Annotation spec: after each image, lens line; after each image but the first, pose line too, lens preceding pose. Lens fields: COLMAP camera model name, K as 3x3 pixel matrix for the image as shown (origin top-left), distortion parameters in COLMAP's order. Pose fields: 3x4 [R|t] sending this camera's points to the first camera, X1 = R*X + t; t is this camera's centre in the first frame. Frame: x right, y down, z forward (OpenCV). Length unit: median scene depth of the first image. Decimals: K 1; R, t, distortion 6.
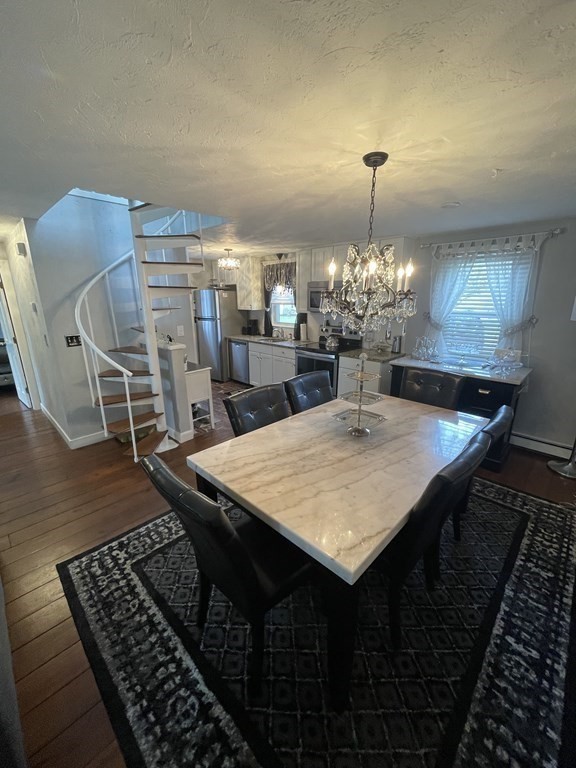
lens RADIAL K [[308.8, 0, 285.6], [0, 308.8, 386.2], [0, 0, 1]] dist [-0.004570, 0.000281]
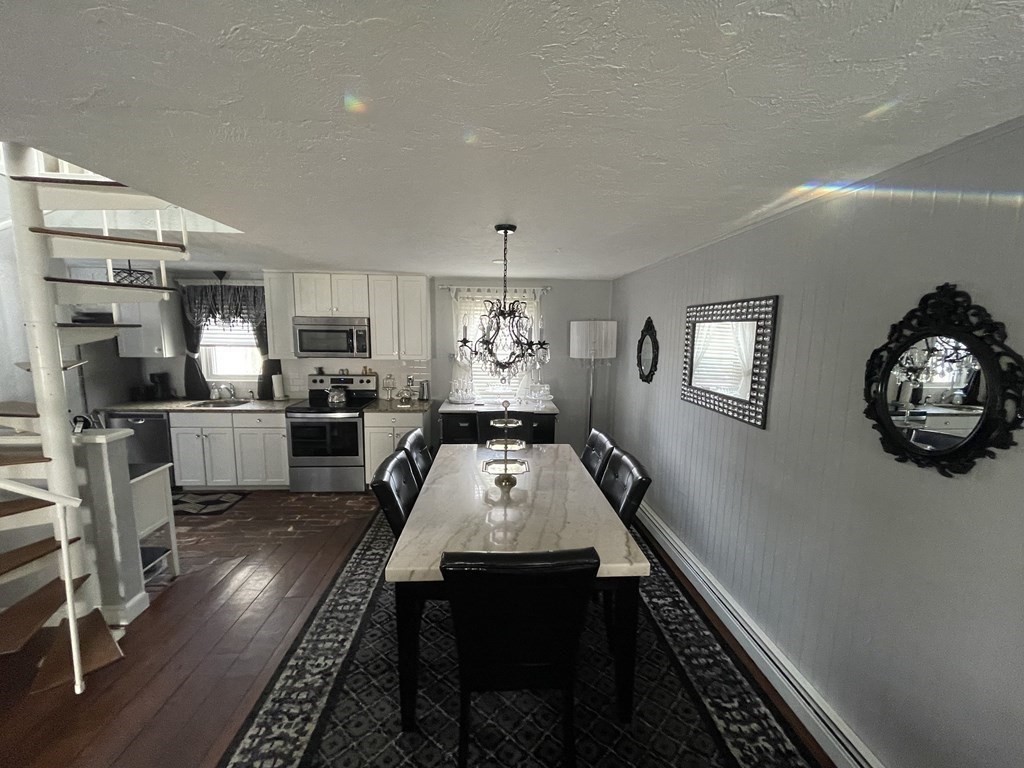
lens RADIAL K [[411.7, 0, 513.8], [0, 411.7, 384.7], [0, 0, 1]] dist [-0.004570, 0.000281]
pose [[0.679346, -0.088525, 0.728459, -0.347656], [0.192480, 0.979435, -0.060478, -0.035234], [-0.708125, 0.181299, 0.682414, 0.023932]]
